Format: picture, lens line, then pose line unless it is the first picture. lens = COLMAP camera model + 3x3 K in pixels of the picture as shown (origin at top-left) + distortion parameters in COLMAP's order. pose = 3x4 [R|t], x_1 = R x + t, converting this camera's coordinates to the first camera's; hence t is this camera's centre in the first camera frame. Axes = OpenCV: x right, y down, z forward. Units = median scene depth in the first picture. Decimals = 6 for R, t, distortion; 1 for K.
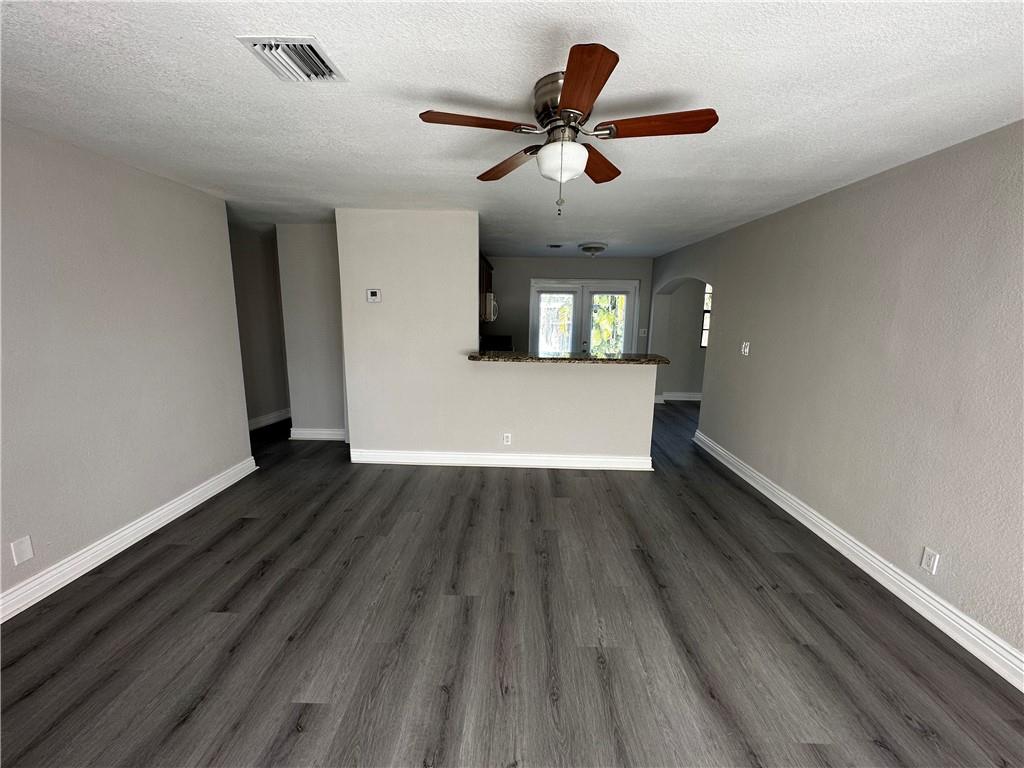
lens RADIAL K [[409.4, 0, 512.0], [0, 409.4, 384.0], [0, 0, 1]] dist [-0.007844, 0.000527]
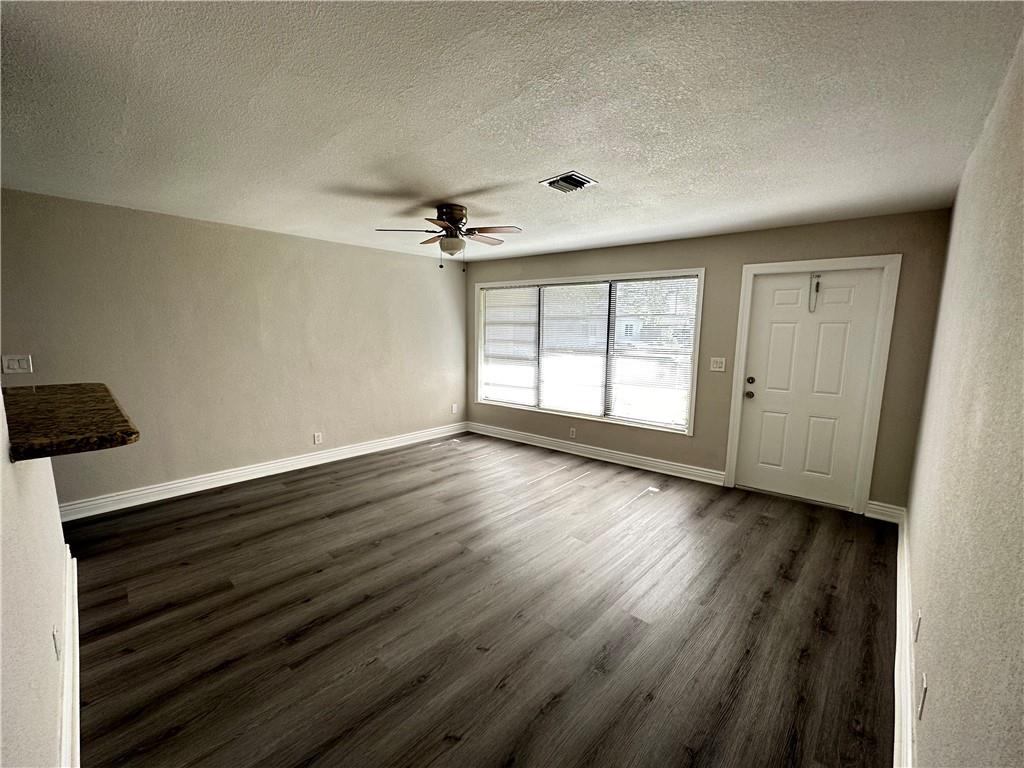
lens RADIAL K [[409.4, 0, 512.0], [0, 409.4, 384.0], [0, 0, 1]] dist [-0.007844, 0.000527]
pose [[-0.744523, -0.114835, 0.657646, -0.882983], [0.096323, 0.956309, 0.276034, -0.262176], [-0.660611, 0.268860, -0.700933, 1.445368]]
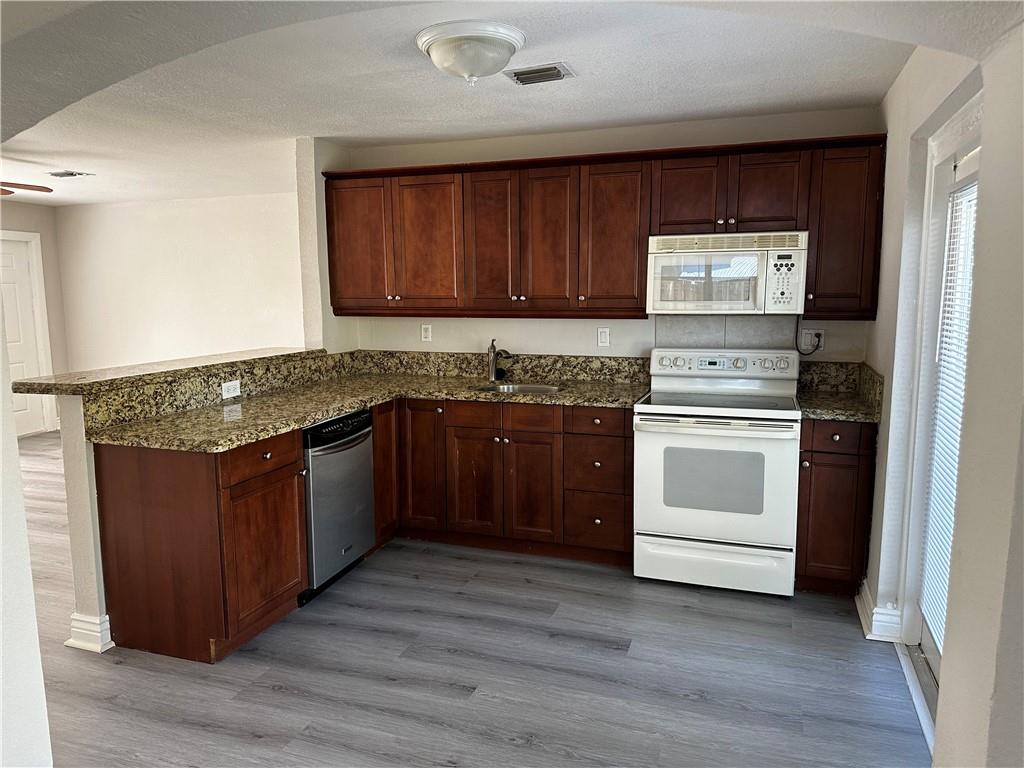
lens RADIAL K [[711.8, 0, 510.3], [0, 711.8, 388.4], [0, 0, 1]] dist [0.135476, -0.222215]
pose [[-0.305809, 0.114488, -0.945184, 1.426726], [-0.169490, 0.970341, 0.172373, -0.418413], [0.936885, 0.212912, -0.277334, 2.547494]]
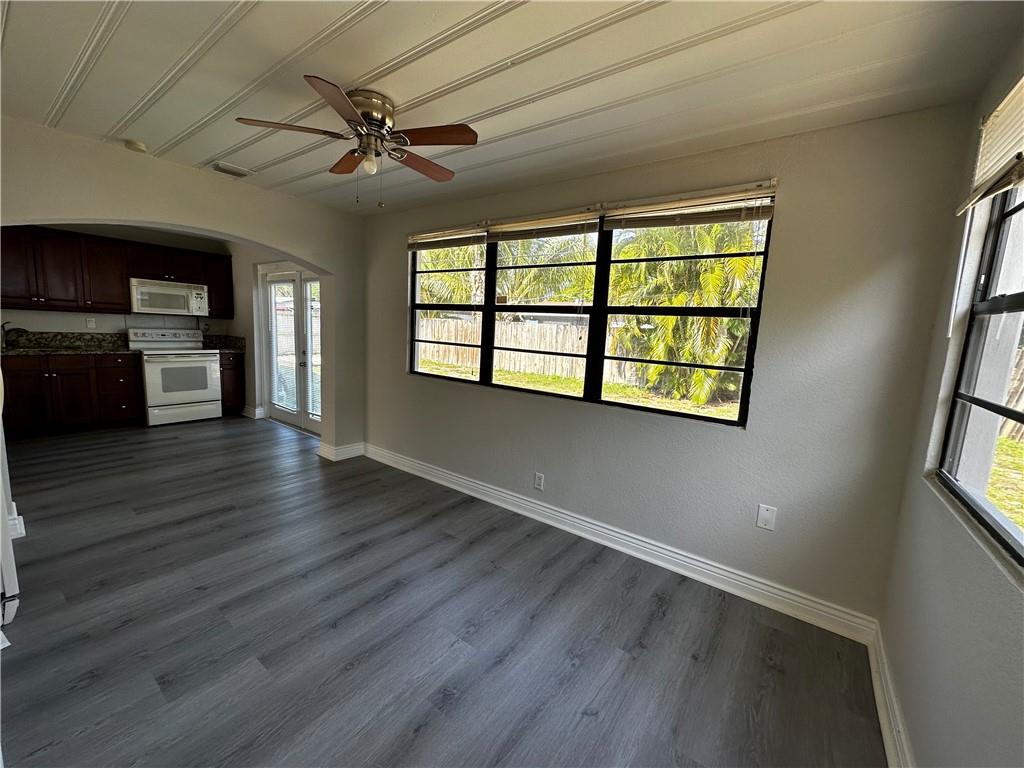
lens RADIAL K [[409.4, 0, 512.0], [0, 409.4, 384.0], [0, 0, 1]] dist [-0.007844, 0.000527]
pose [[0.825710, 0.101379, -0.554910, 2.485669], [-0.140004, 0.989769, -0.027503, -0.218587], [0.546444, 0.100399, 0.831456, 1.767461]]
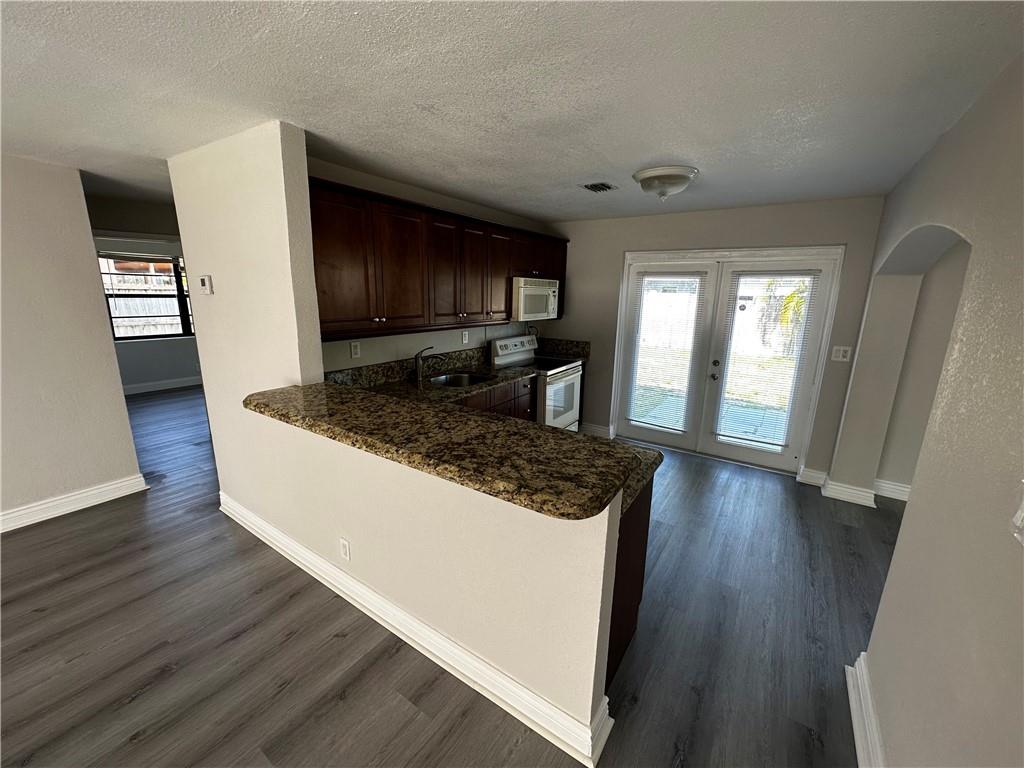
lens RADIAL K [[409.4, 0, 512.0], [0, 409.4, 384.0], [0, 0, 1]] dist [-0.007844, 0.000527]
pose [[0.846634, 0.122330, -0.517925, 0.677540], [-0.103315, 0.992488, 0.065532, -0.223012], [0.522051, -0.001972, 0.852912, 1.030321]]
